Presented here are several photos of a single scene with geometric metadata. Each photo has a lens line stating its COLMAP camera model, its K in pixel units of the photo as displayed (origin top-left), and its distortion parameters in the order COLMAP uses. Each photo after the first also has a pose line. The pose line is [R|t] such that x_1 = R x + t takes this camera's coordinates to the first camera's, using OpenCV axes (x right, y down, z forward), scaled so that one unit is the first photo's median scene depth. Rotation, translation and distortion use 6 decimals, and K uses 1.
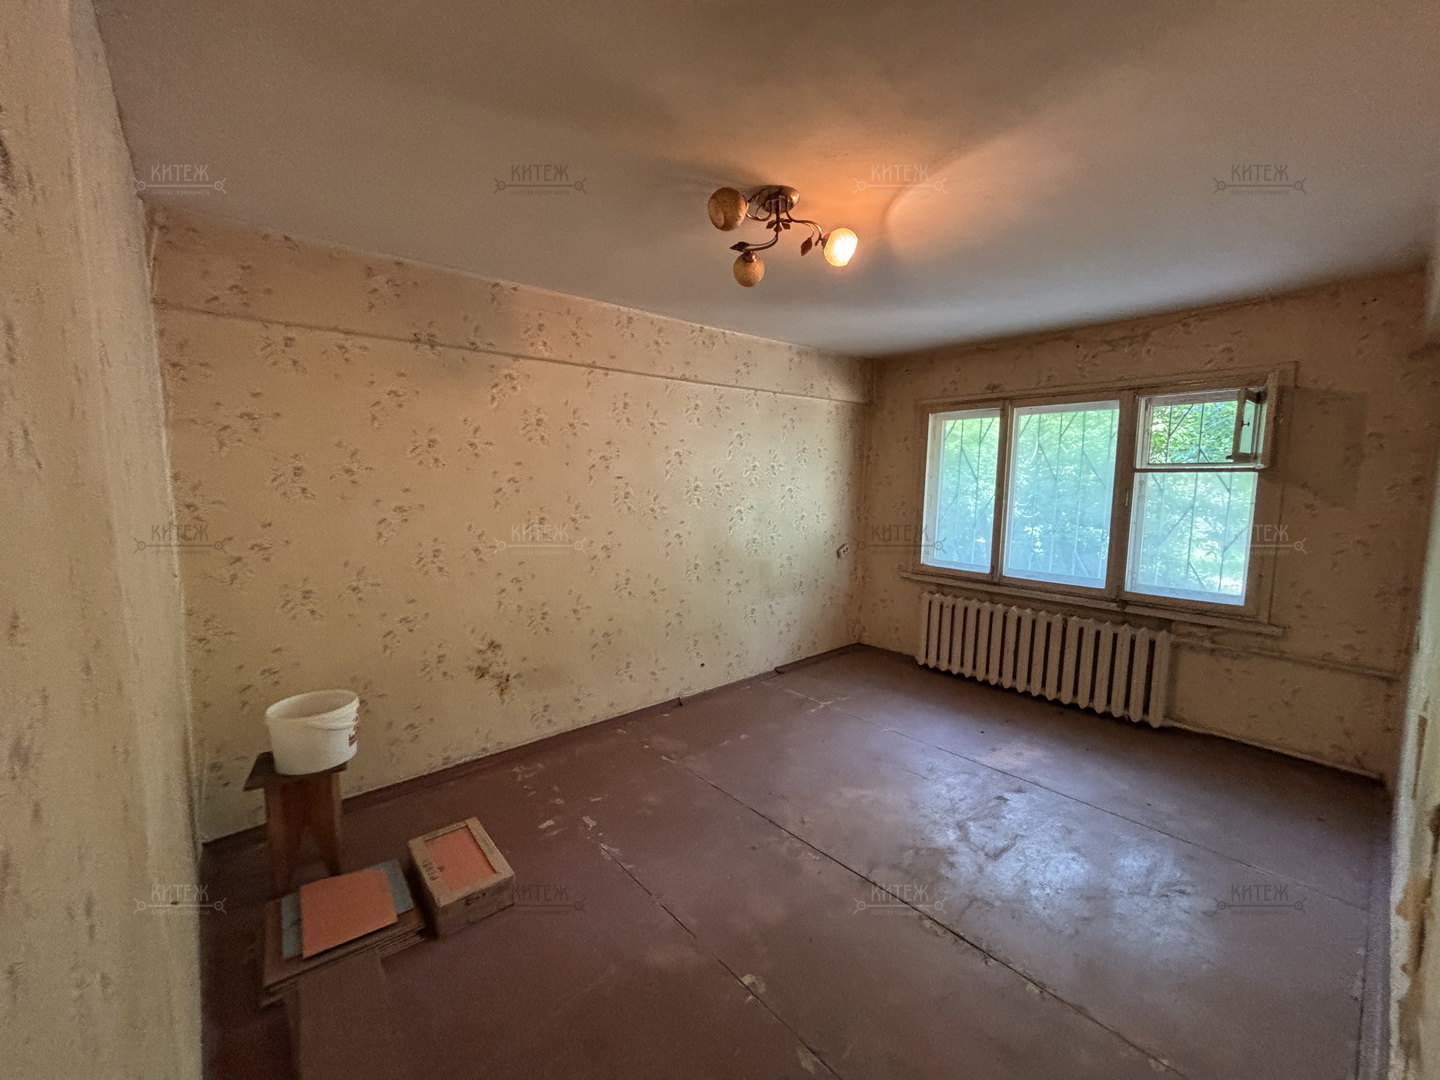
lens RADIAL K [[579.1, 0, 719.6], [0, 579.1, 538.1], [0, 0, 1]] dist [-0.002063, 0.000471]
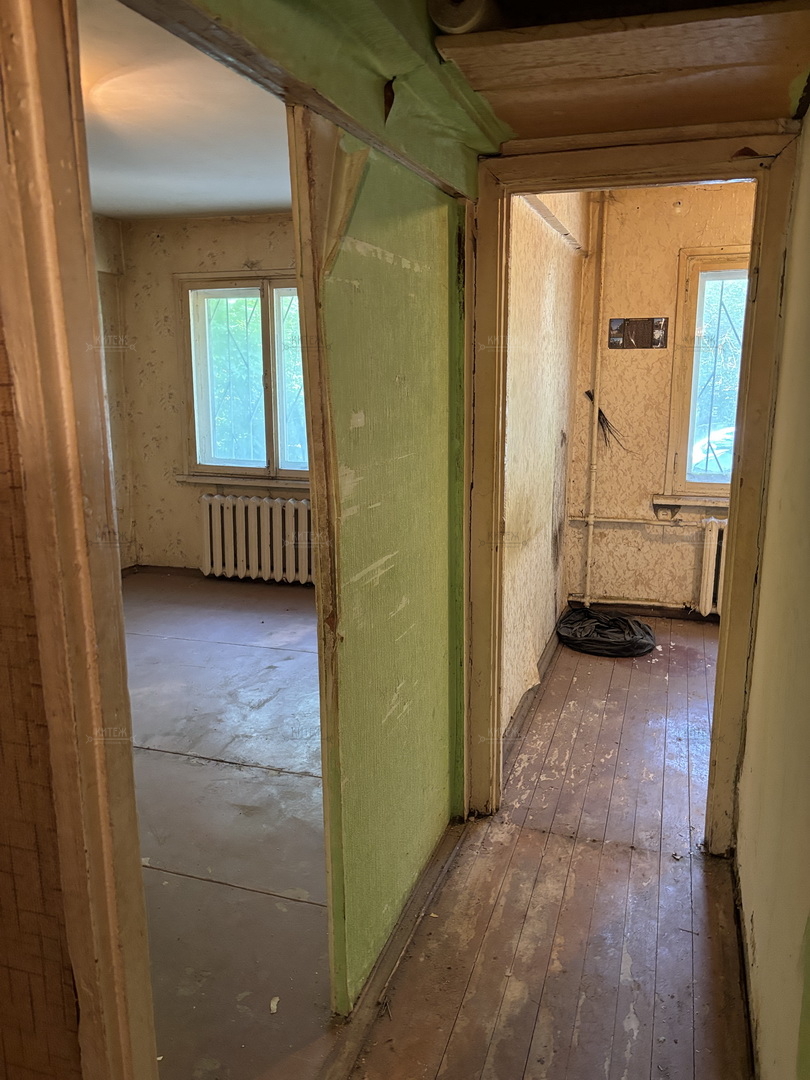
lens RADIAL K [[813.1, 0, 405.2], [0, 813.1, 537.0], [0, 0, 1]] dist [0.033735, -0.026637]
pose [[0.857832, -0.115752, 0.500725, -0.020594], [0.065346, 0.990964, 0.117129, 0.037702], [-0.509759, -0.067757, 0.857645, -0.303867]]
